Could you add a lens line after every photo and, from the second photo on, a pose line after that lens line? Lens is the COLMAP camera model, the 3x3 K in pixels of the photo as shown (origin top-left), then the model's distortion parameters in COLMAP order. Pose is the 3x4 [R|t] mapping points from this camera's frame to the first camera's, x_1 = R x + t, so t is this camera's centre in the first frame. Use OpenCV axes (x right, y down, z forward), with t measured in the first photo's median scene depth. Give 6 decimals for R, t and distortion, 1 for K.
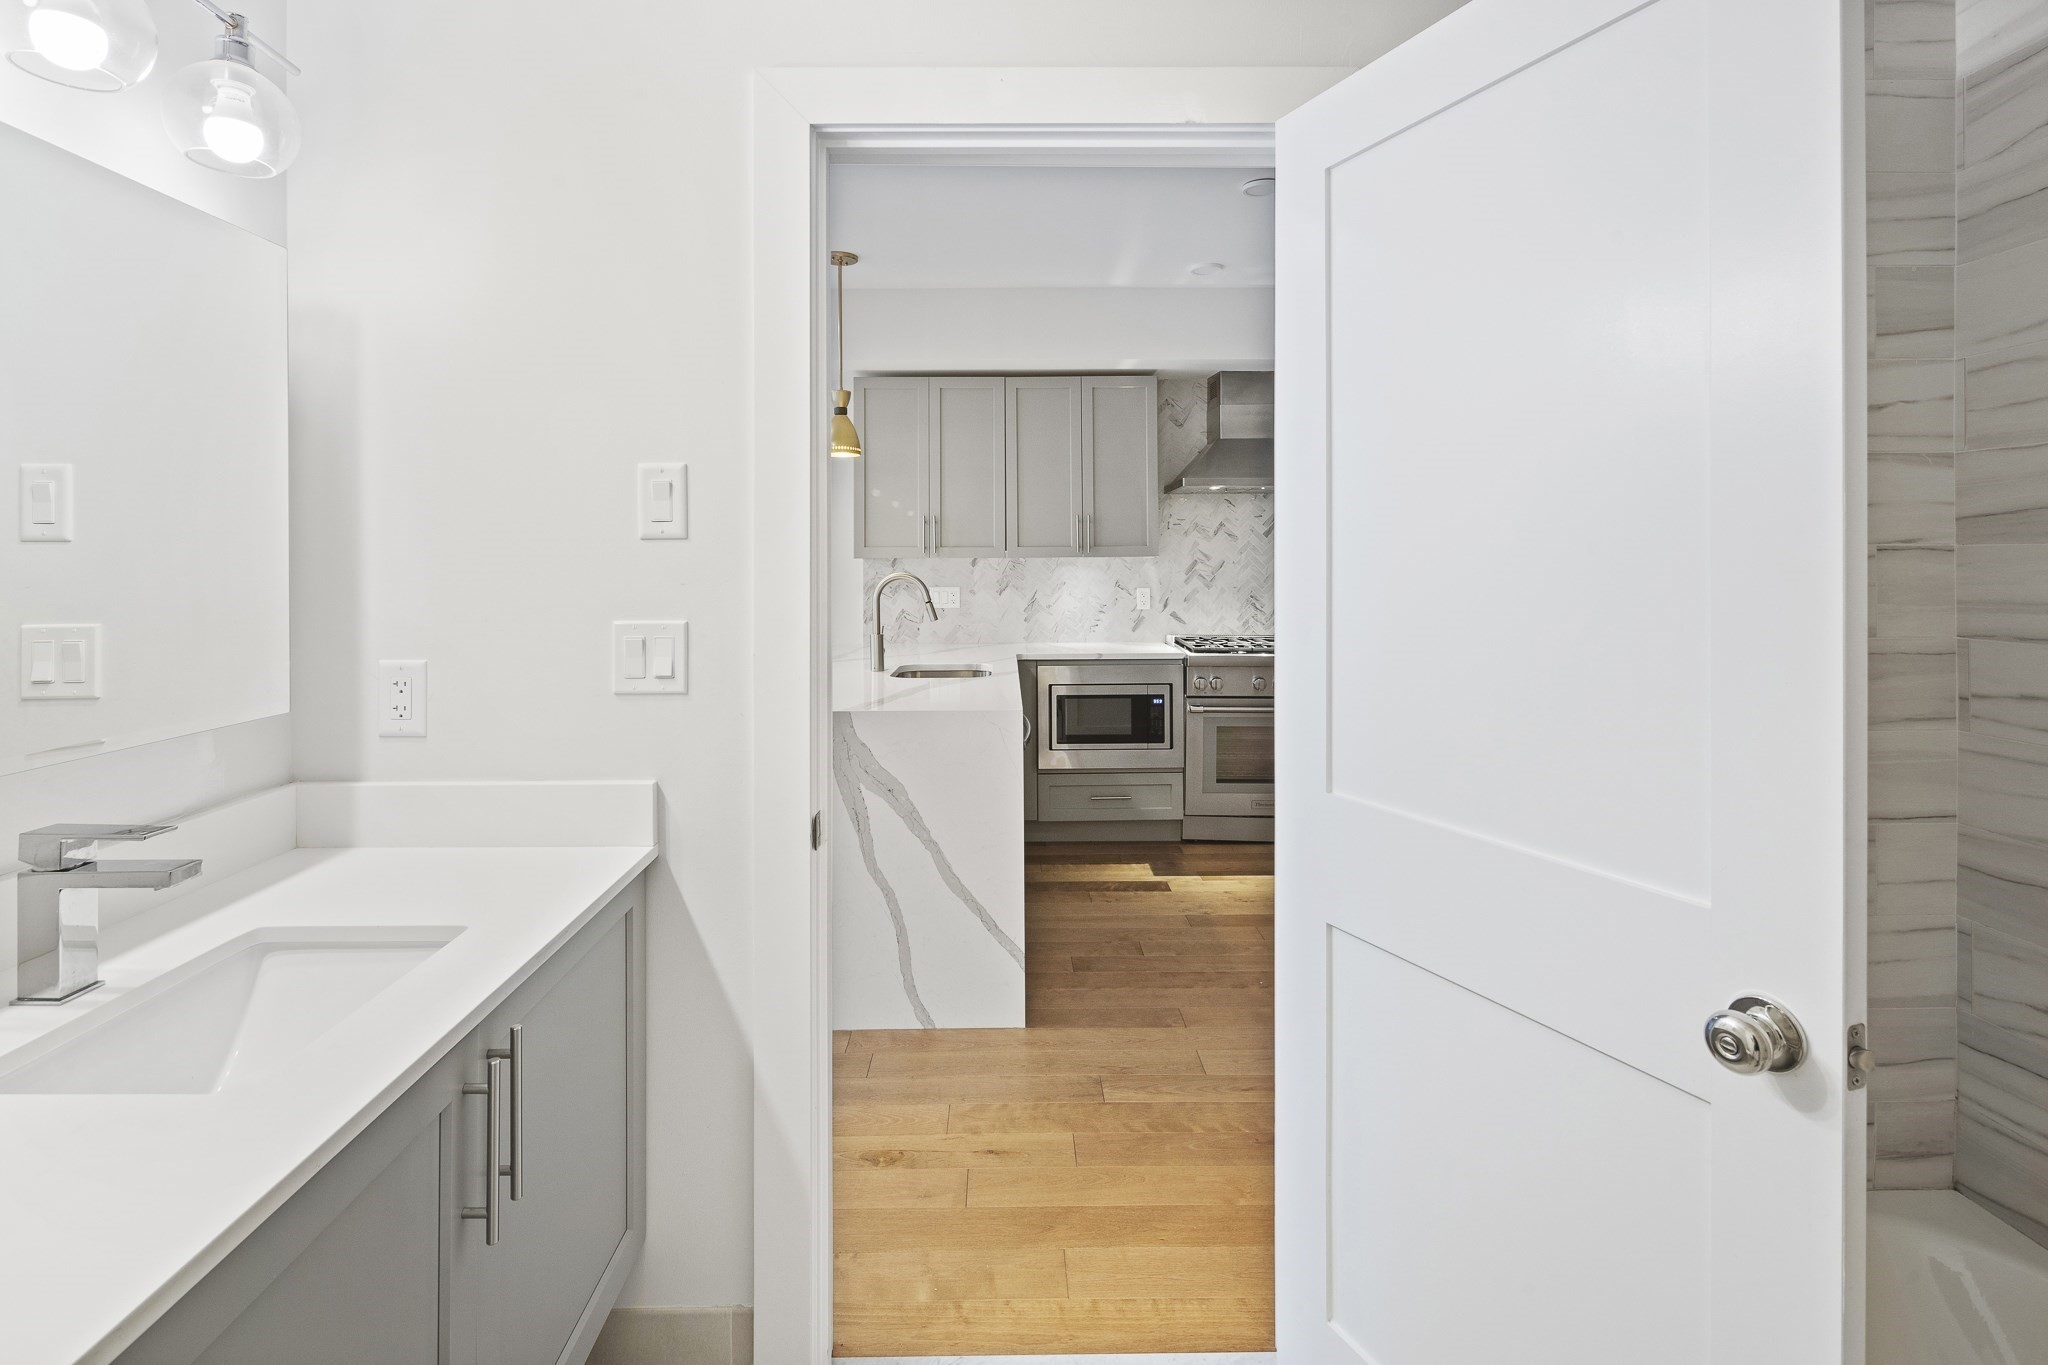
lens RADIAL K [[1003.3, 0, 1002.7], [0, 1003.3, 555.3], [0, 0, 1]] dist [0.001301, -0.000547]
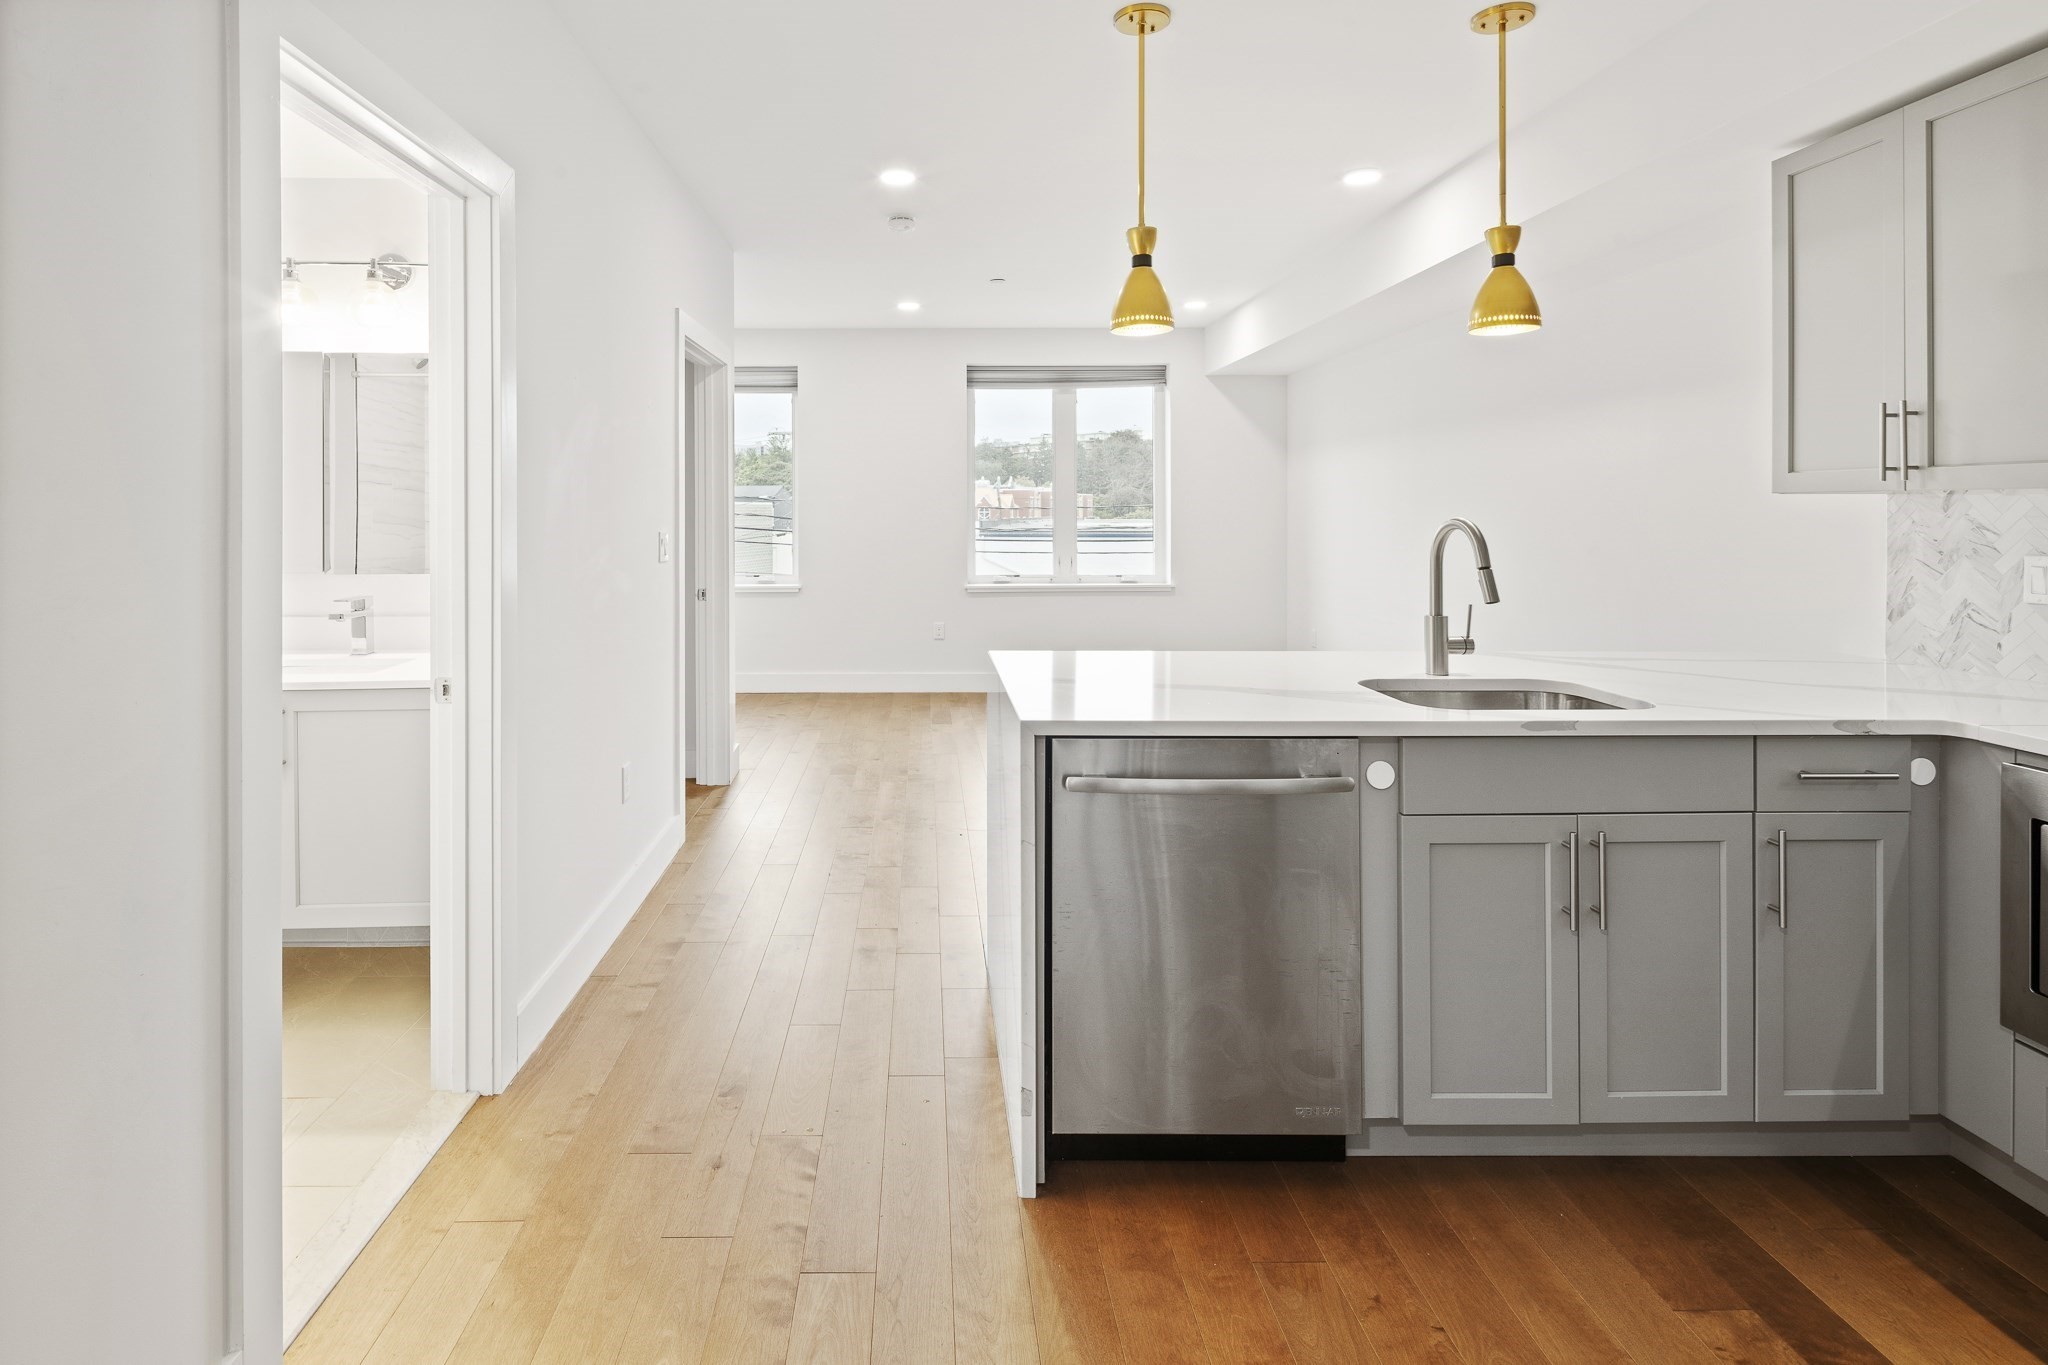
lens RADIAL K [[1000.4, 0, 932.7], [0, 1000.4, 515.1], [0, 0, 1]] dist [0.008005, -0.000338]
pose [[0.009397, 0.005319, -0.999942, 0.401901], [0.003672, 0.999979, 0.005353, 0.009113], [0.999949, -0.003722, 0.009377, 0.550424]]
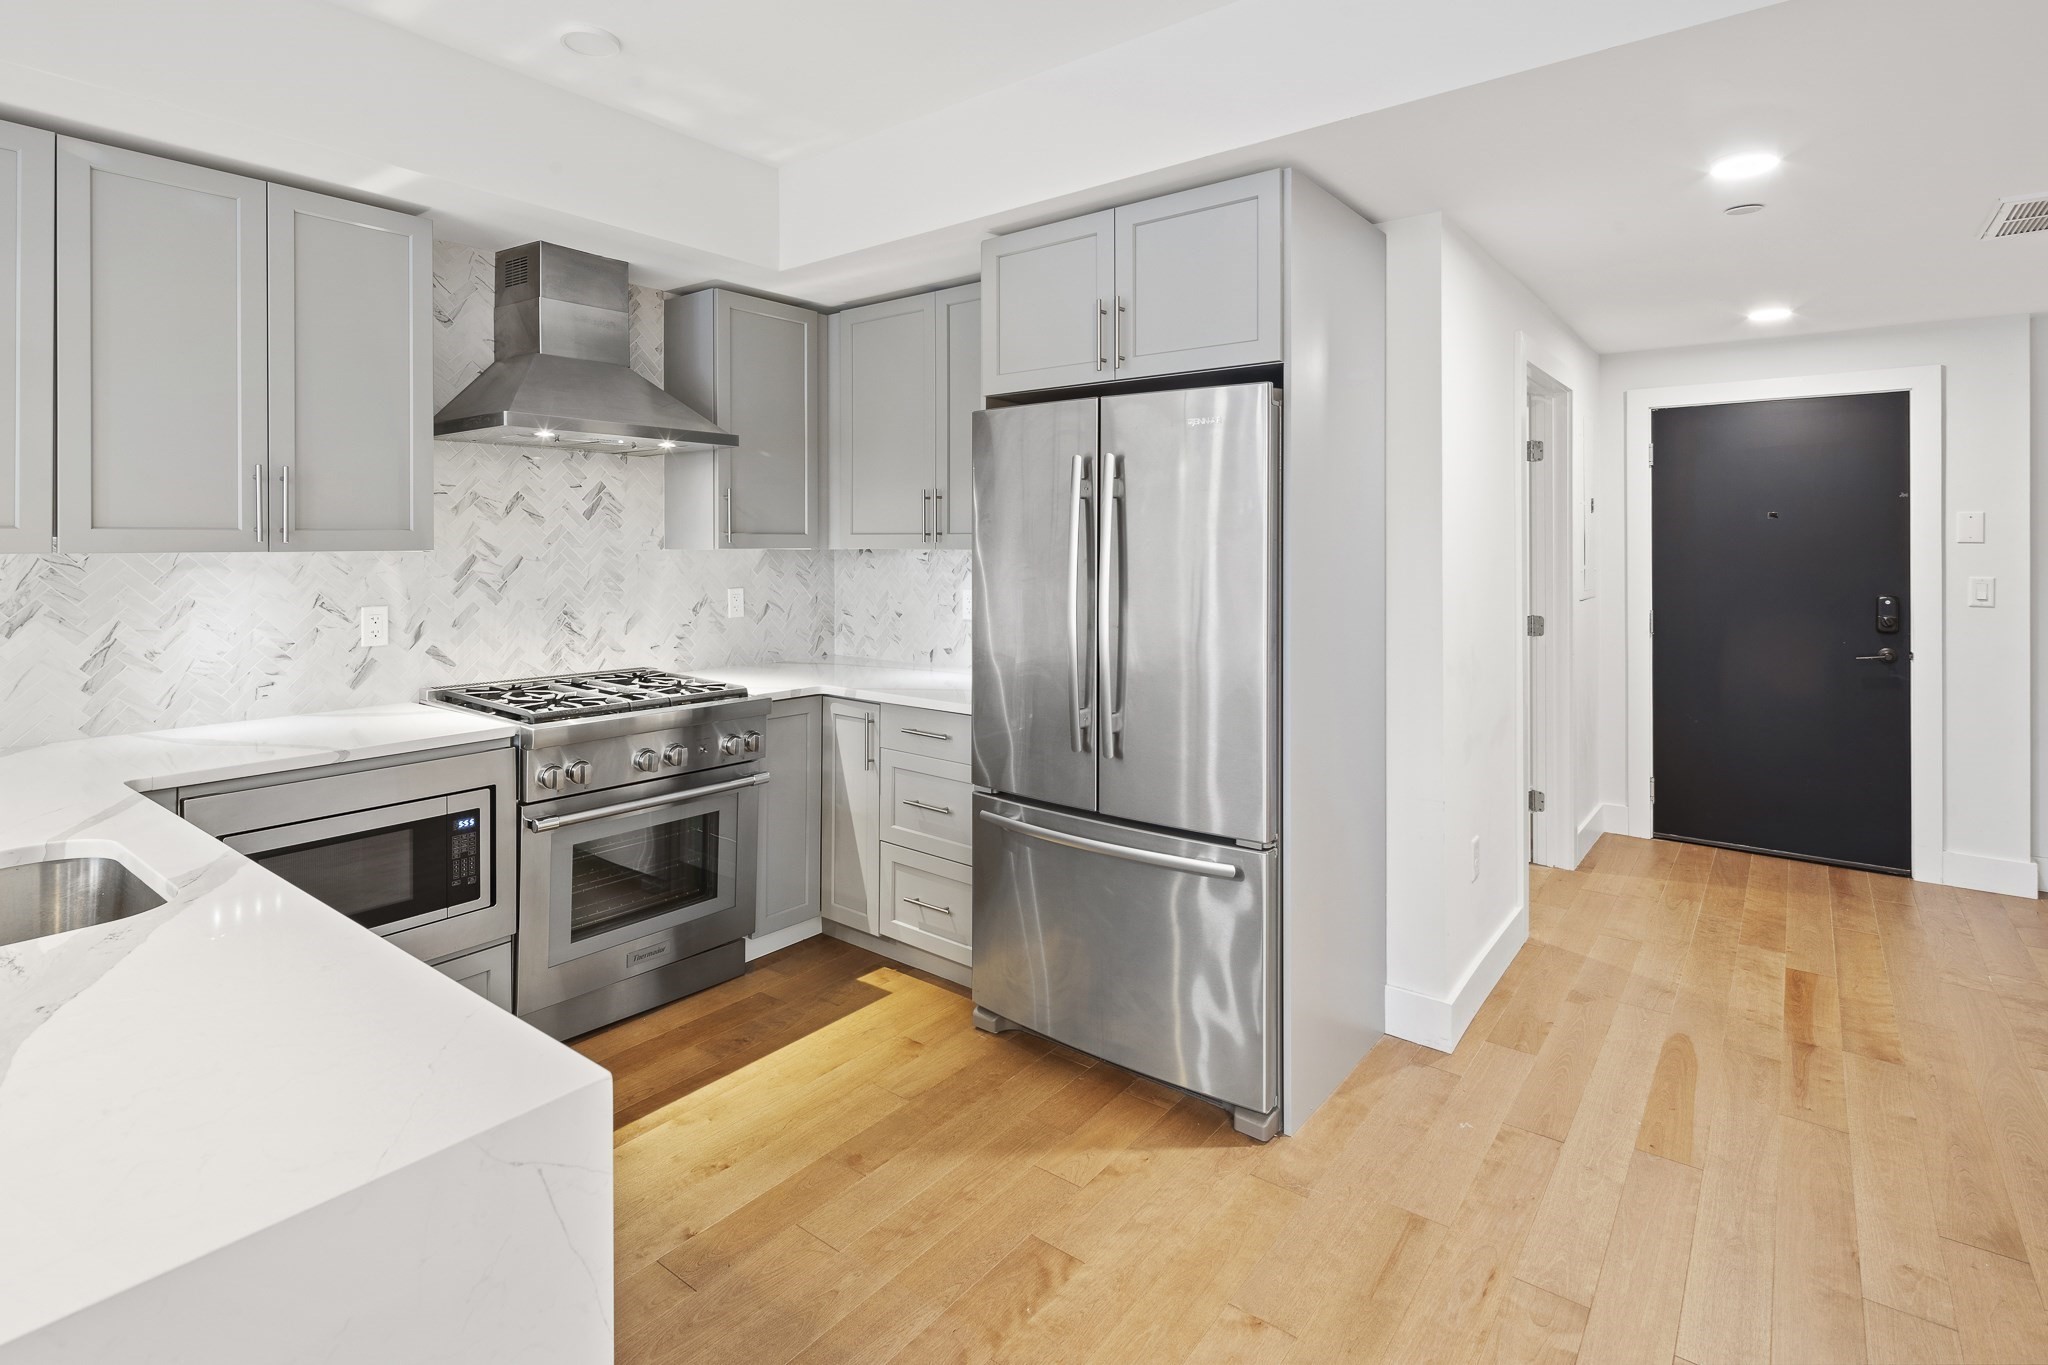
lens RADIAL K [[1010.2, 0, 1005.6], [0, 1010.2, 535.0], [0, 0, 1]] dist [0.000077, -0.001603]
pose [[0.614561, 0.008734, 0.788821, -0.089927], [-0.005079, 0.999962, -0.007115, -0.004949], [-0.788853, 0.000366, 0.614582, 0.423499]]
